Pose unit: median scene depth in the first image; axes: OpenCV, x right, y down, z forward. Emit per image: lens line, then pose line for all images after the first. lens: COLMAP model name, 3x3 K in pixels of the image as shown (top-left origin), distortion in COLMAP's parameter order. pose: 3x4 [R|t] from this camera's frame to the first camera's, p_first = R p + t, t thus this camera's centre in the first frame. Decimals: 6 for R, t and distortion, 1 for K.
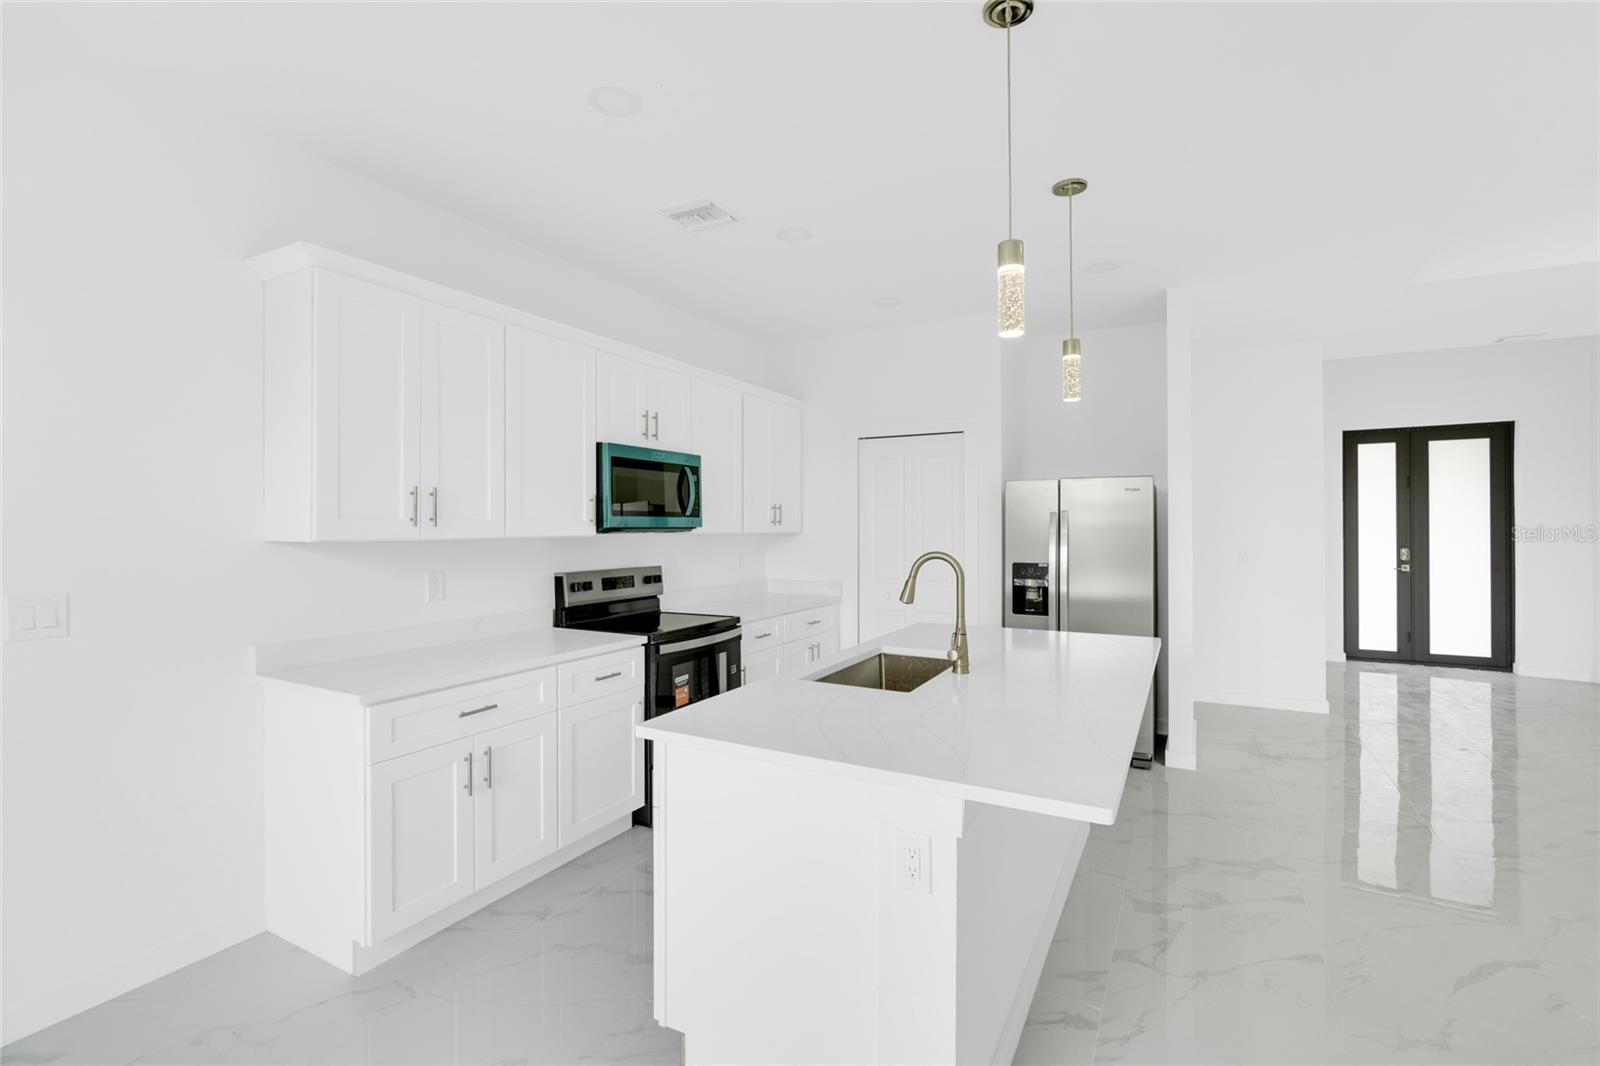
lens RADIAL K [[722.6, 0, 789.3], [0, 722.6, 529.4], [0, 0, 1]] dist [-0.014236, 0.005563]
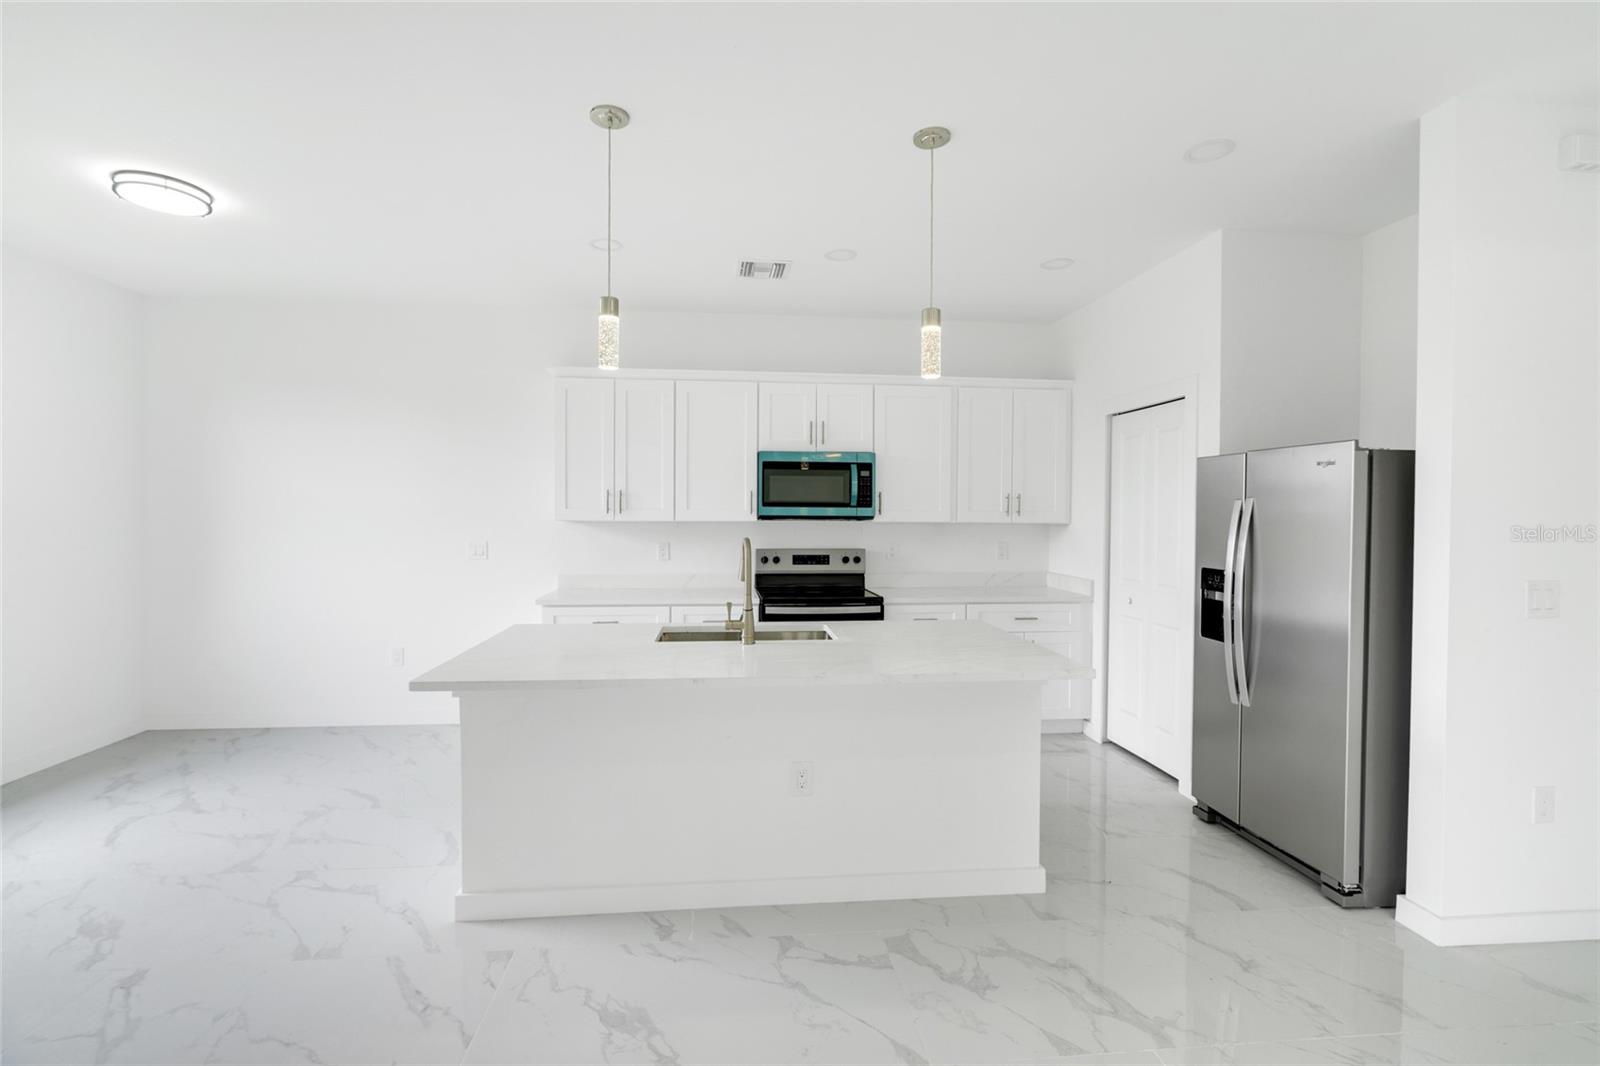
lens RADIAL K [[722.6, 0, 793.2], [0, 722.6, 523.7], [0, 0, 1]] dist [-0.014236, 0.005563]
pose [[0.568192, 0.016799, -0.822725, 0.796340], [-0.014256, 0.999843, 0.010570, -0.001992], [0.822773, 0.005723, 0.568342, 0.265088]]
